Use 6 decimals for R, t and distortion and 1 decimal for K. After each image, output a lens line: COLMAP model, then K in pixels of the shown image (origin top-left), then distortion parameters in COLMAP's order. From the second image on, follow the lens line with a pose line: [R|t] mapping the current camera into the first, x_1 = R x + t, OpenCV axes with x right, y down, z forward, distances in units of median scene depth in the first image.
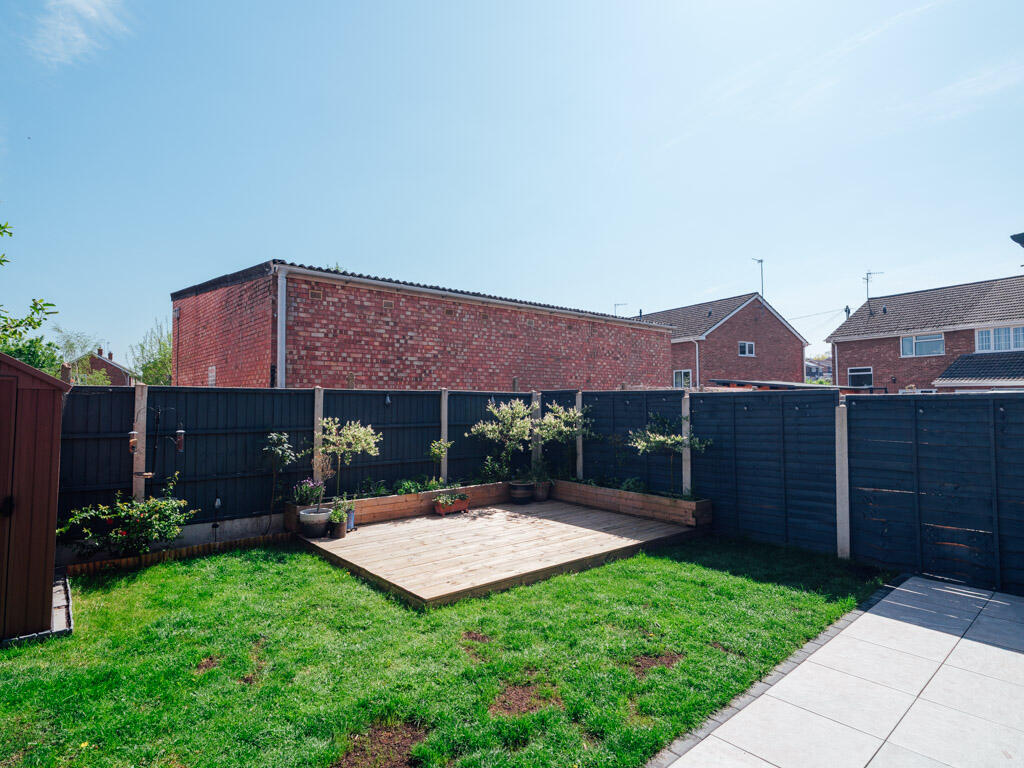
lens RADIAL K [[548.3, 0, 503.7], [0, 548.3, 381.5], [0, 0, 1]] dist [0.003763, -0.001081]
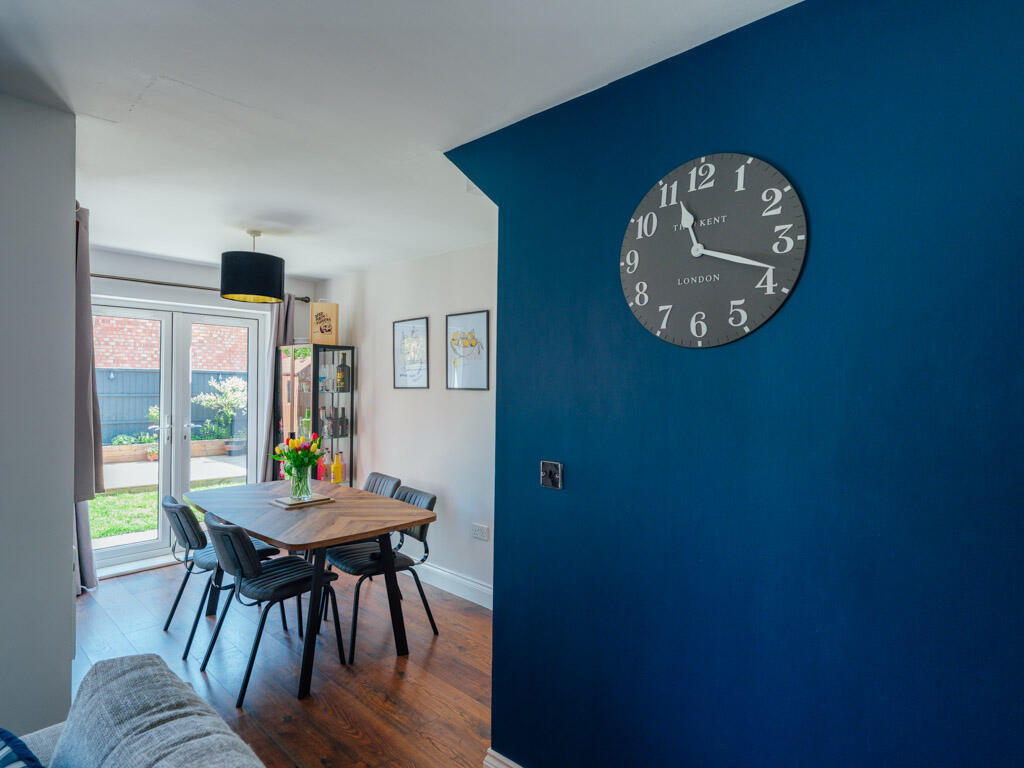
lens RADIAL K [[553.3, 0, 512.0], [0, 553.3, 384.0], [0, 0, 1]] dist [0.001993, -0.000825]
pose [[0.993182, 0.011333, 0.116025, 0.592036], [-0.015548, 0.999249, 0.035487, -0.008220], [-0.115536, -0.037049, 0.992612, -0.439179]]
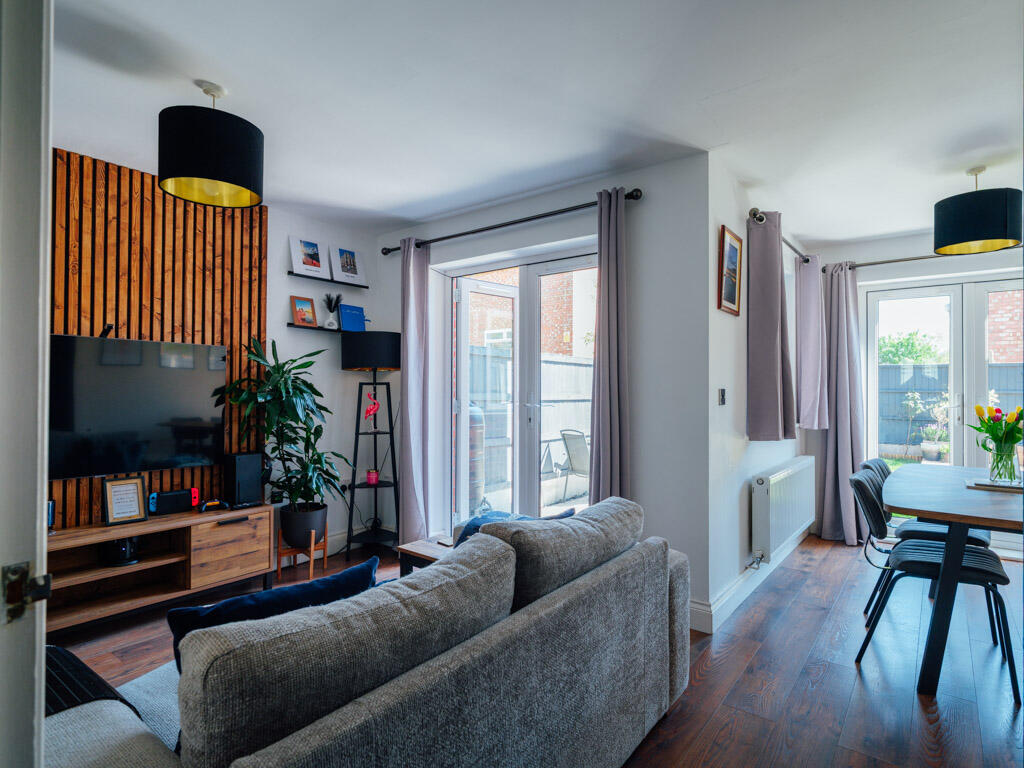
lens RADIAL K [[553.3, 0, 512.0], [0, 553.3, 384.0], [0, 0, 1]] dist [0.001993, -0.000825]
pose [[0.207286, -0.005940, -0.978262, 0.740863], [0.031672, 0.999498, 0.000642, 0.025672], [0.977768, -0.031117, 0.207370, -0.364610]]
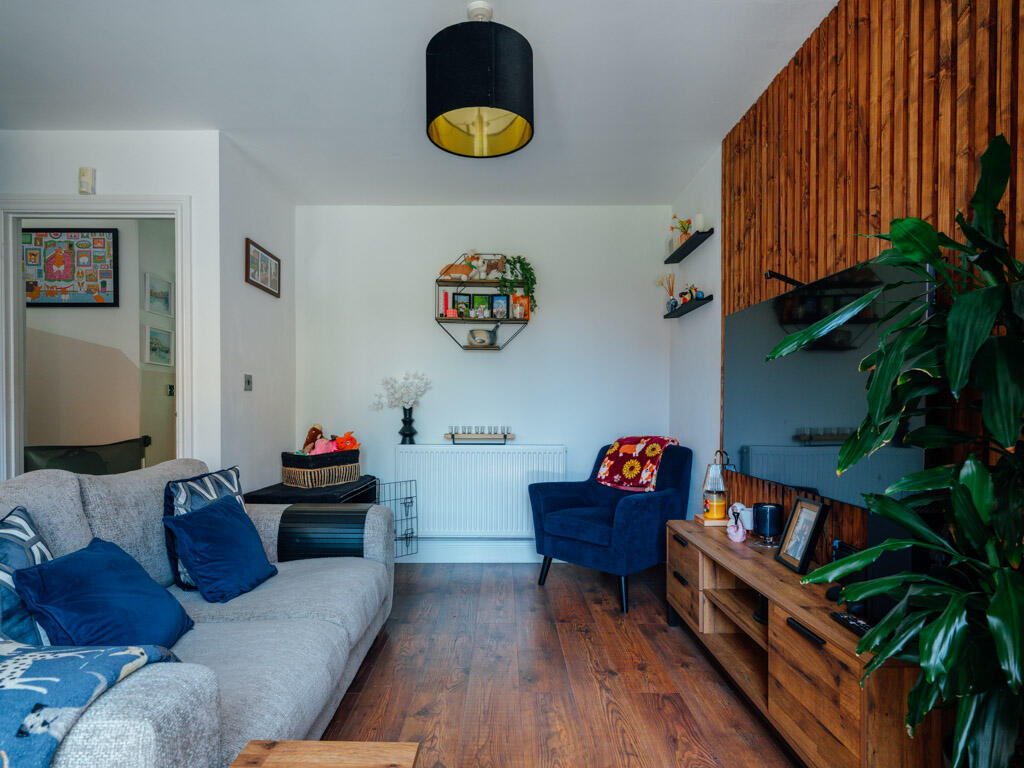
lens RADIAL K [[566.3, 0, 509.4], [0, 566.3, 418.0], [0, 0, 1]] dist [0.002403, -0.000229]
pose [[-0.767602, -0.011889, 0.640817, 0.269270], [-0.025814, 0.999590, -0.012377, 0.051560], [-0.640407, -0.026043, -0.767594, -0.273252]]
